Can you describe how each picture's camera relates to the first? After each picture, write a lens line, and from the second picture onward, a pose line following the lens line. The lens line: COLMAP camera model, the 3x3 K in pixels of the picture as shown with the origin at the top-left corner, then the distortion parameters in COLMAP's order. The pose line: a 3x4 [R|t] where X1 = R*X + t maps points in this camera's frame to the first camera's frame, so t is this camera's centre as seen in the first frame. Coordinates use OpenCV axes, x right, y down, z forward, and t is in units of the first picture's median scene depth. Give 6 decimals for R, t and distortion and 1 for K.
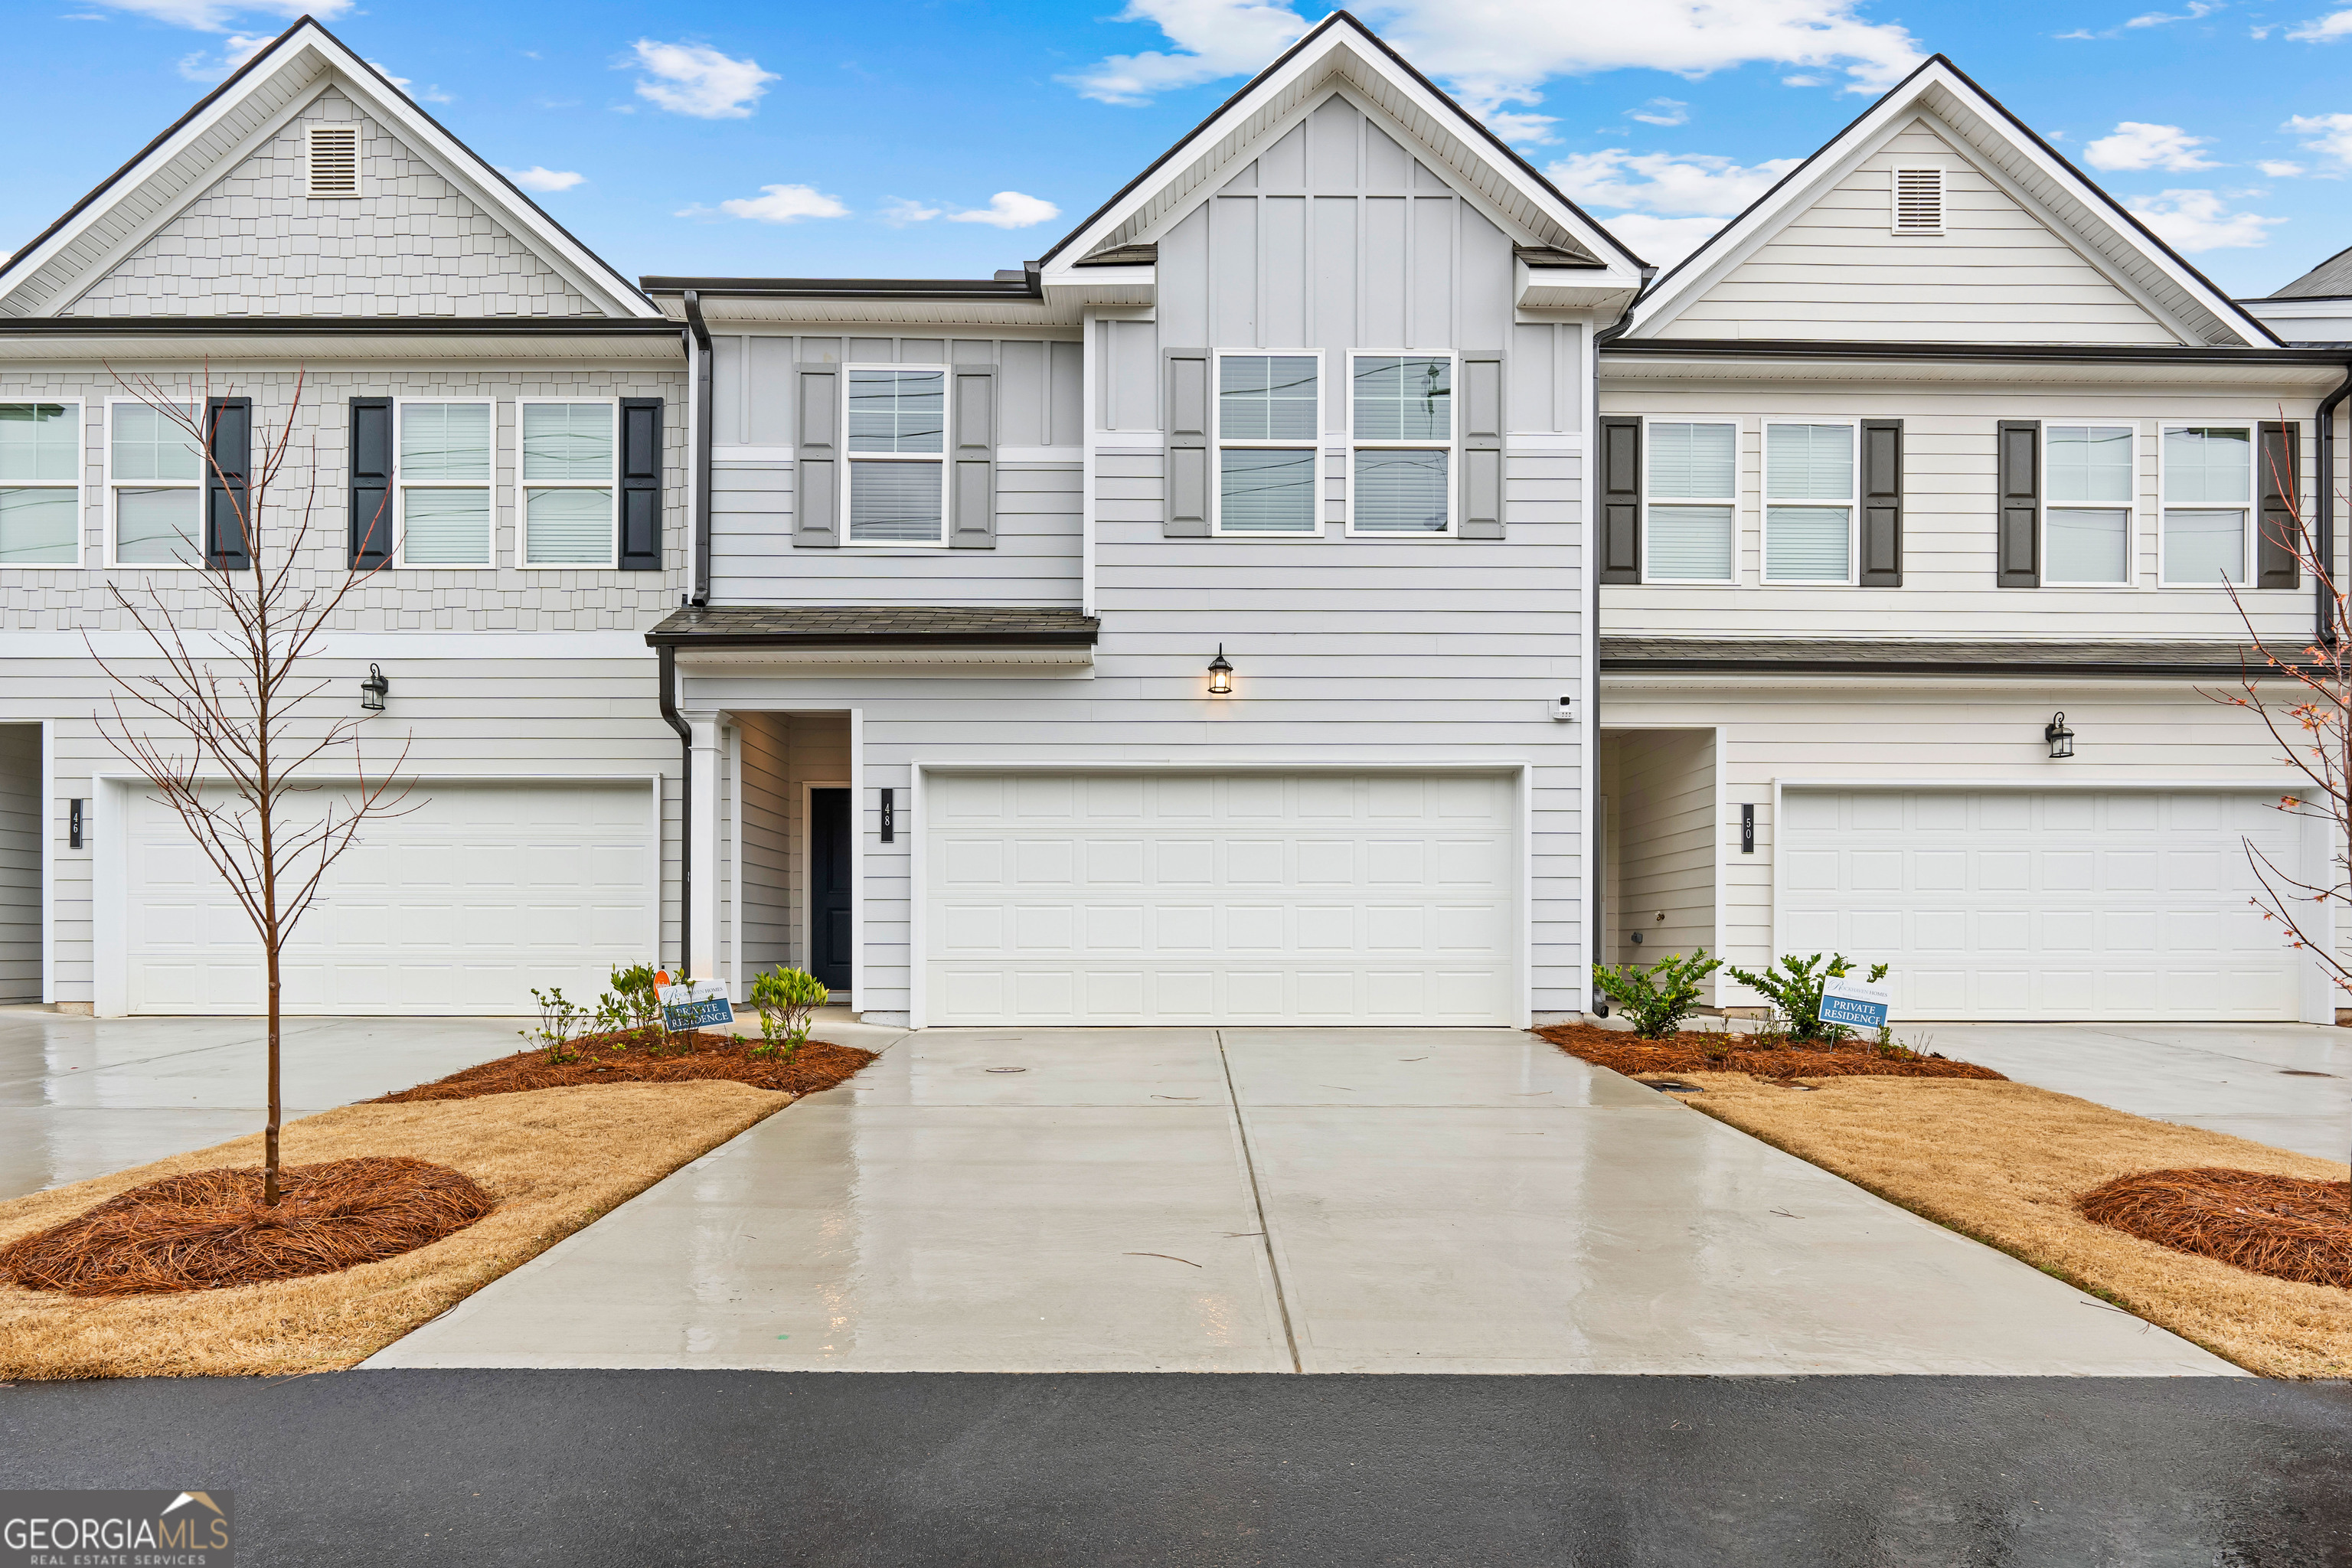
lens RADIAL K [[1255.0, 0, 1182.7], [0, 1255.0, 941.0], [0, 0, 1]] dist [-0.003373, 0.000359]
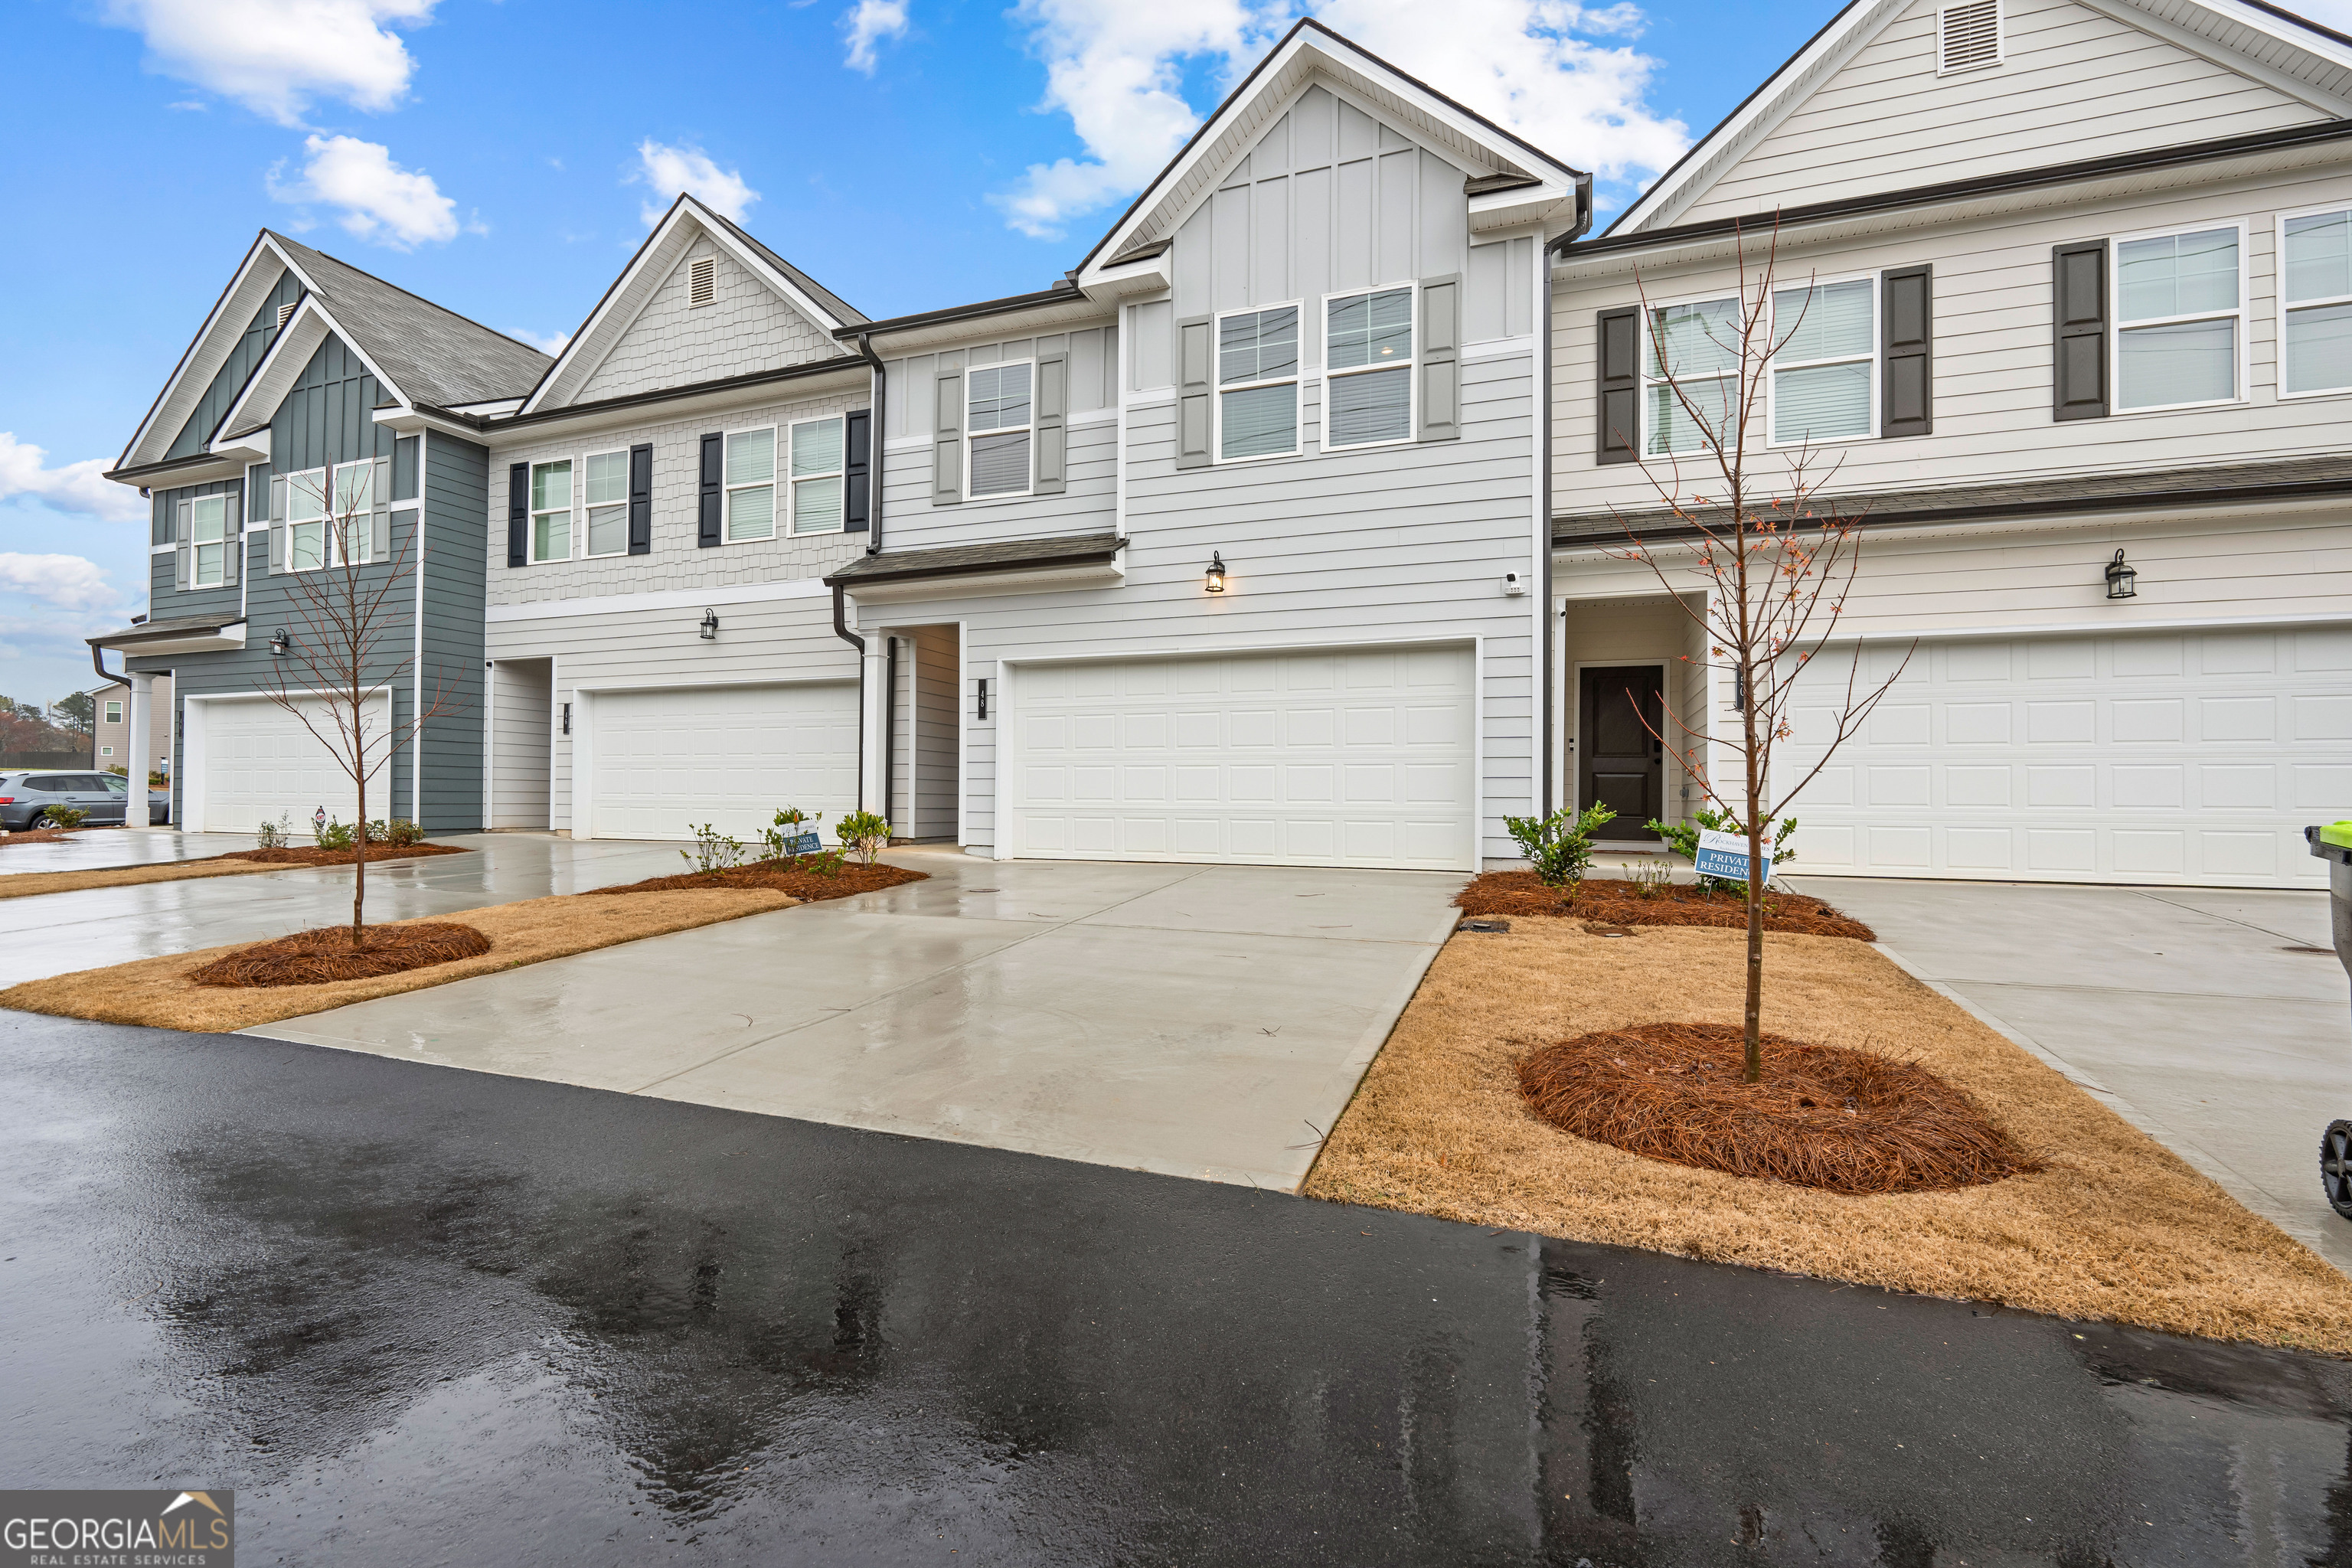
lens RADIAL K [[1045.3, 0, 1176.9], [0, 1045.3, 775.2], [0, 0, 1]] dist [-0.003006, 0.000092]
pose [[0.931728, -0.003428, -0.363141, 0.336839], [-0.003529, 0.999823, -0.018492, 0.000656], [0.363140, 0.018511, 0.931551, 0.035369]]
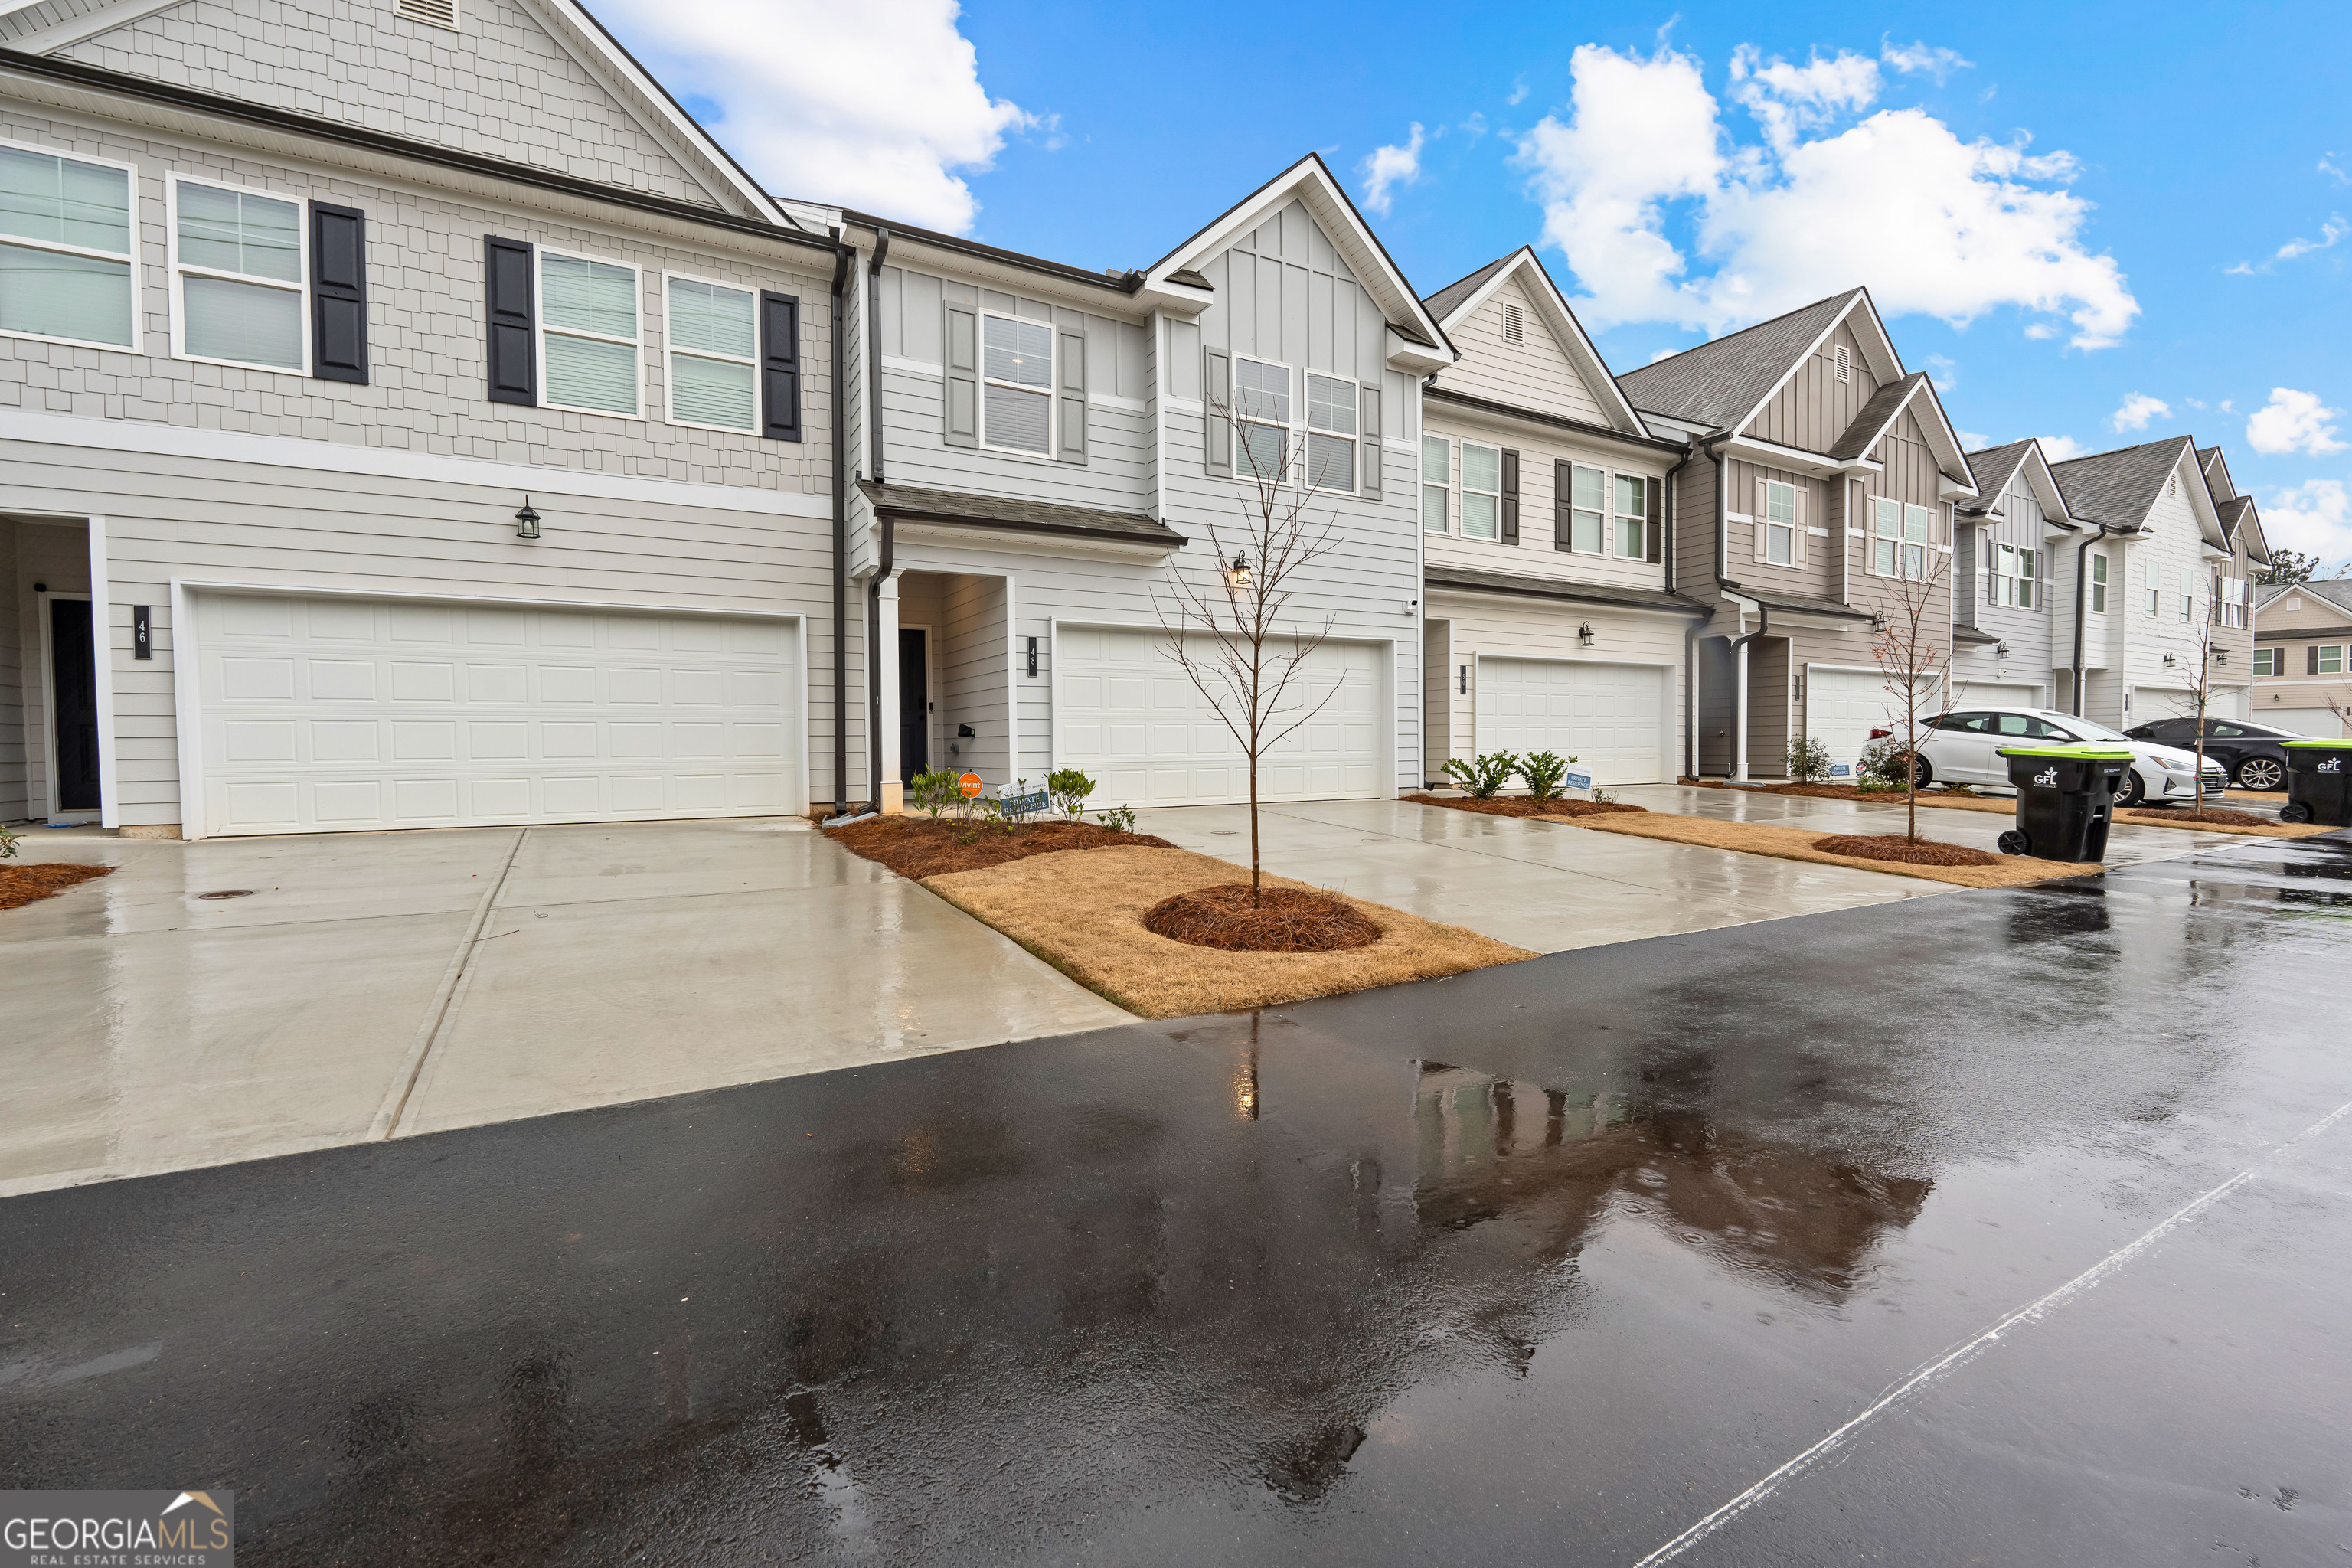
lens RADIAL K [[1031.3, 0, 1199.8], [0, 1031.3, 772.6], [0, 0, 1]] dist [-0.002330, 0.000014]
pose [[0.863948, -0.022046, 0.503098, -0.596058], [0.008808, 0.999550, 0.028674, -0.005300], [-0.503503, -0.020341, 0.863754, -0.050153]]
